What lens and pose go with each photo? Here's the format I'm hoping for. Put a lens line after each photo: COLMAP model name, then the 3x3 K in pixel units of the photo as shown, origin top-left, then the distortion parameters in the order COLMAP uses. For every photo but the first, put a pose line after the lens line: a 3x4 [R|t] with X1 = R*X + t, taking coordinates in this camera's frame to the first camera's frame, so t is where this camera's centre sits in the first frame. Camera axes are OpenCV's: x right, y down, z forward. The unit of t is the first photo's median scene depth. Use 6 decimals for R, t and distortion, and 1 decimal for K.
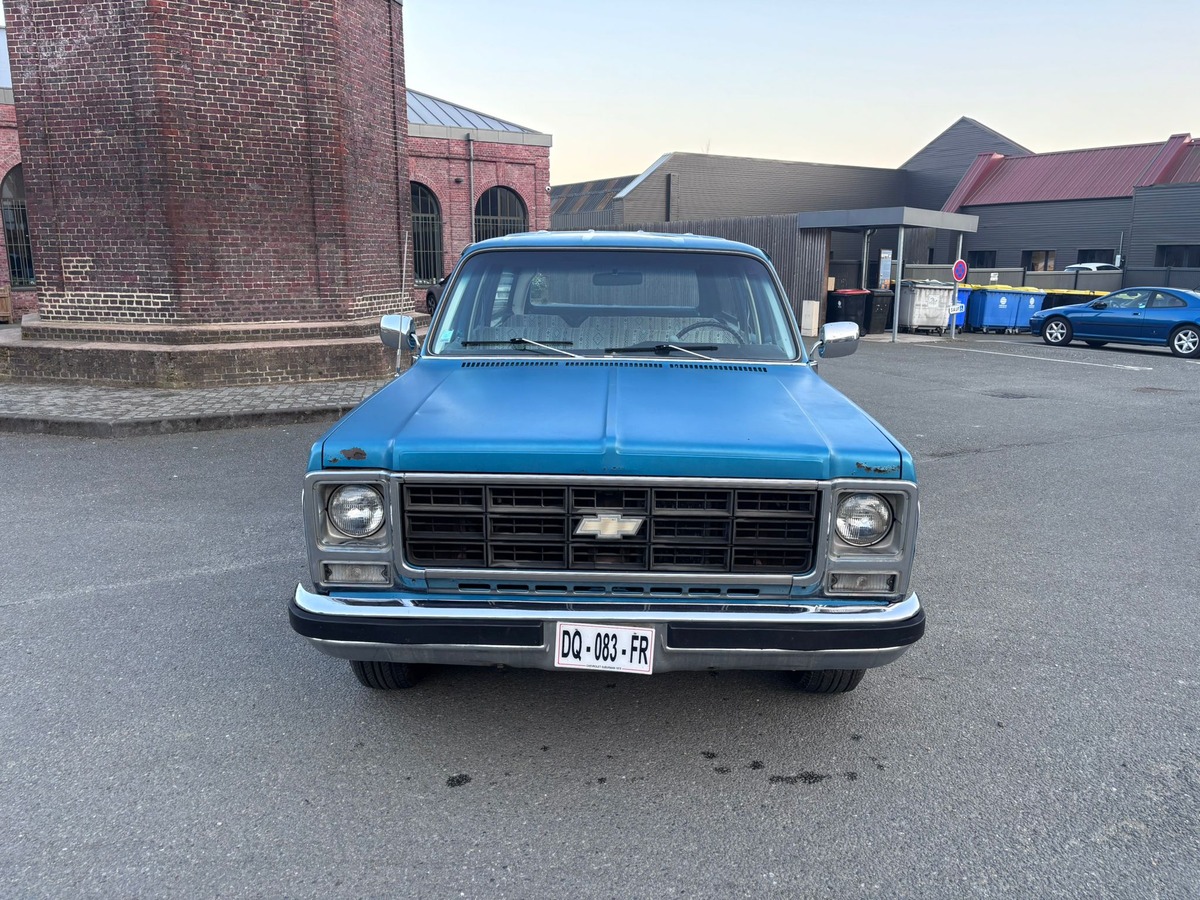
lens RADIAL K [[907.7, 0, 605.6], [0, 907.7, 448.7], [0, 0, 1]] dist [0.060181, -0.068033]
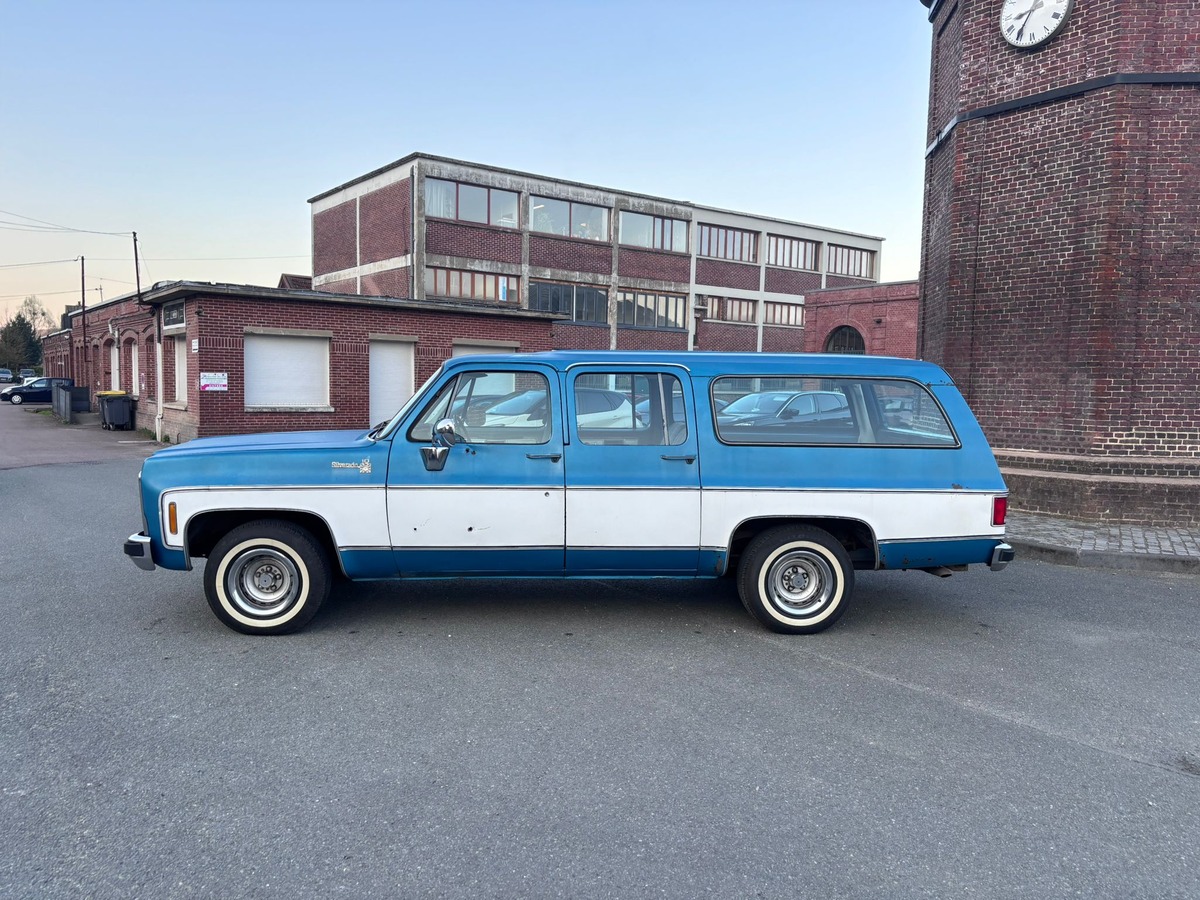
lens RADIAL K [[886.5, 0, 600.0], [0, 886.5, 450.0], [0, 0, 1]] dist [0.070350, -0.061673]
pose [[0.101059, 0.066974, -0.992624, 0.620358], [-0.223226, 0.973819, 0.042979, -0.083721], [0.969514, 0.217236, 0.113363, 0.472124]]
